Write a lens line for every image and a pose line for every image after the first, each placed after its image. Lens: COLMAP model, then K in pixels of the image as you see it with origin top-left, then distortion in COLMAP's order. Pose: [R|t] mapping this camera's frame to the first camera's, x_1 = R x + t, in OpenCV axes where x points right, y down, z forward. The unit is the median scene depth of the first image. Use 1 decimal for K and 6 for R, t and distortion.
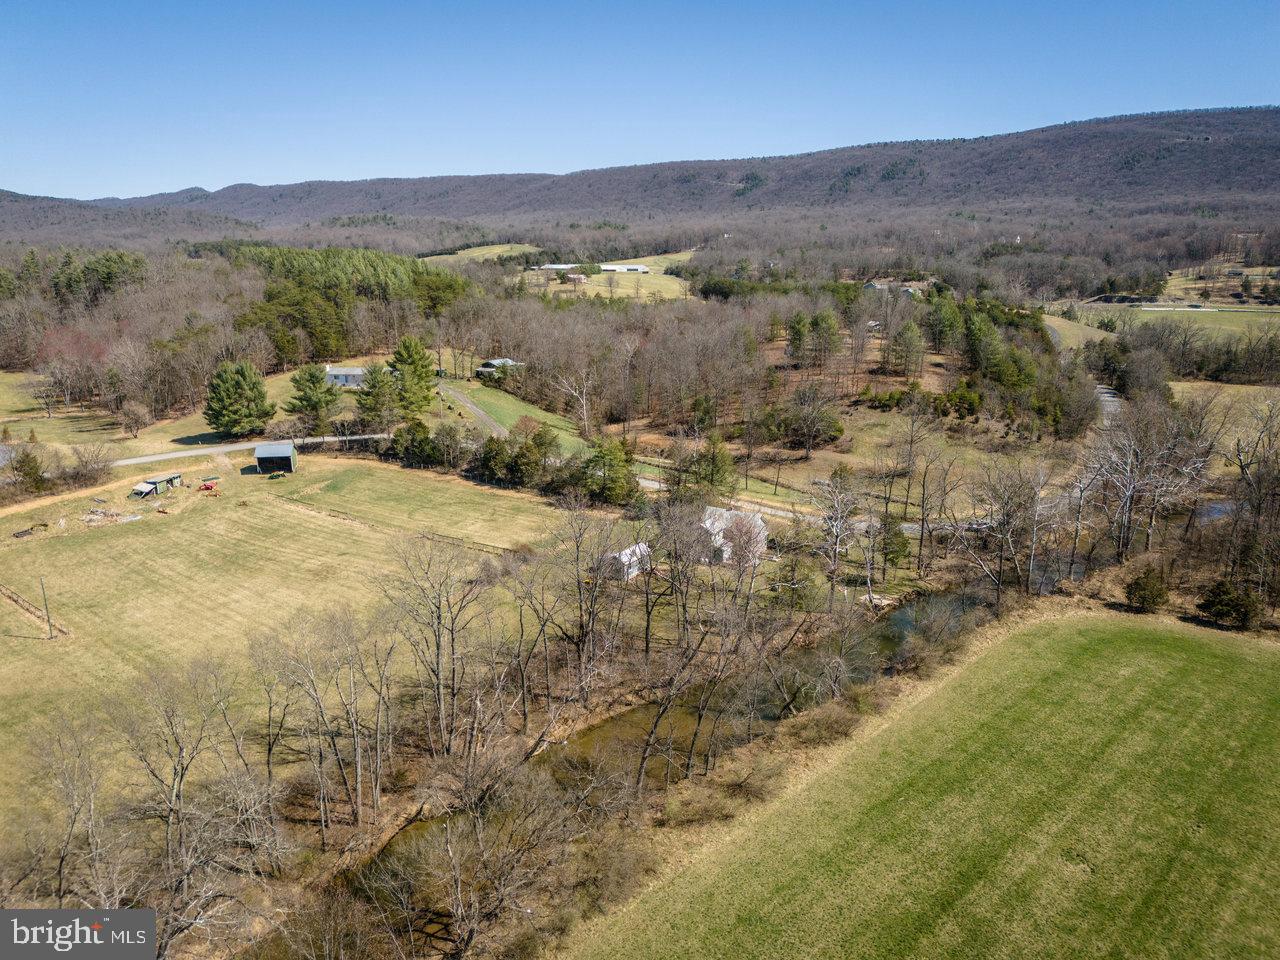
lens RADIAL K [[942.4, 0, 645.0], [0, 942.4, 477.6], [0, 0, 1]] dist [0.072308, -0.067517]
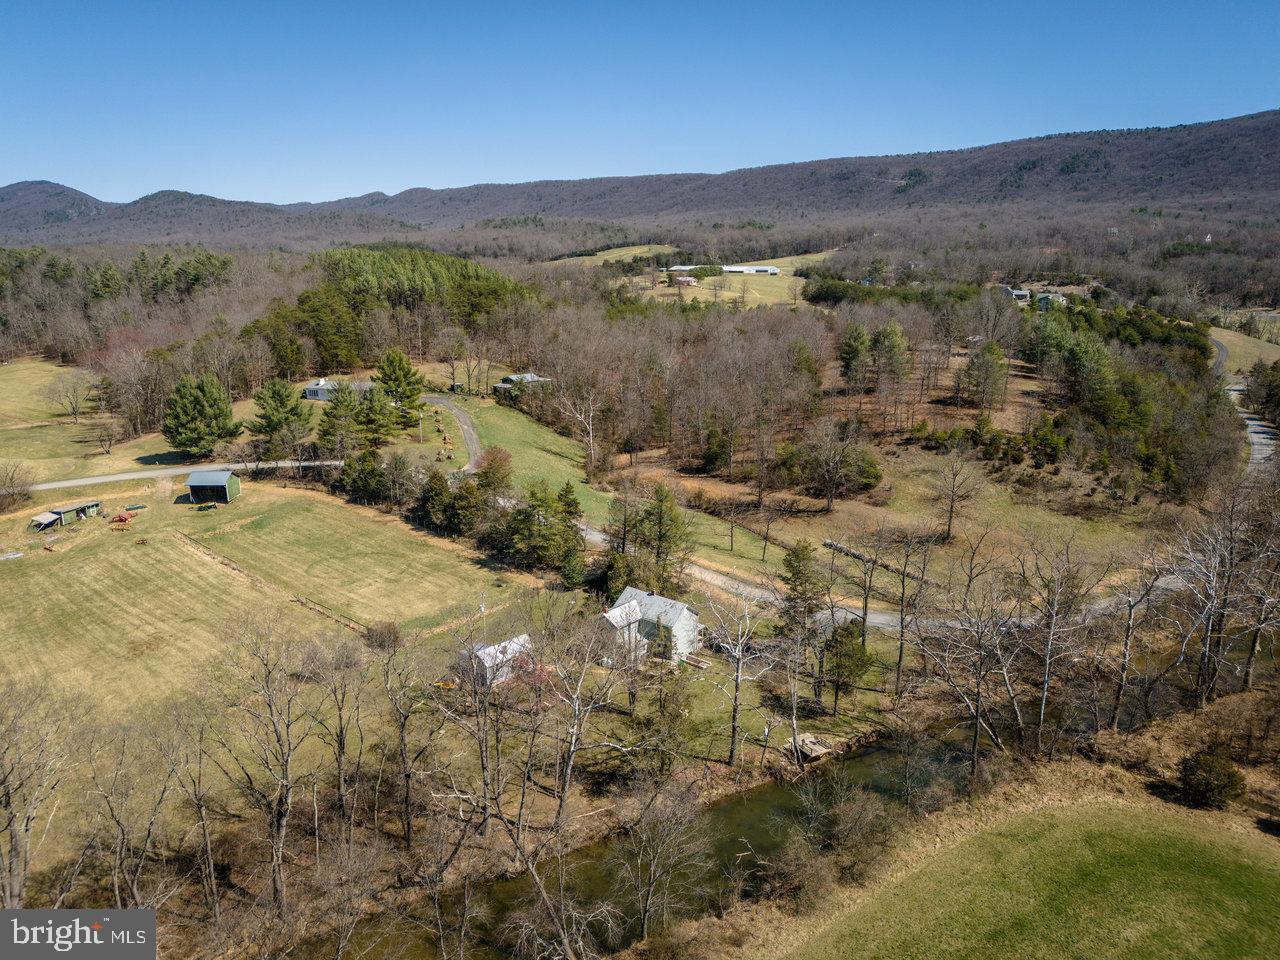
lens RADIAL K [[942.4, 0, 648.0], [0, 942.4, 469.6], [0, 0, 1]] dist [0.072308, -0.067517]
pose [[0.985462, 0.039193, -0.165315, 0.132744], [-0.040481, 0.999171, -0.004427, -0.039985], [0.165004, 0.011054, 0.986231, 0.152938]]
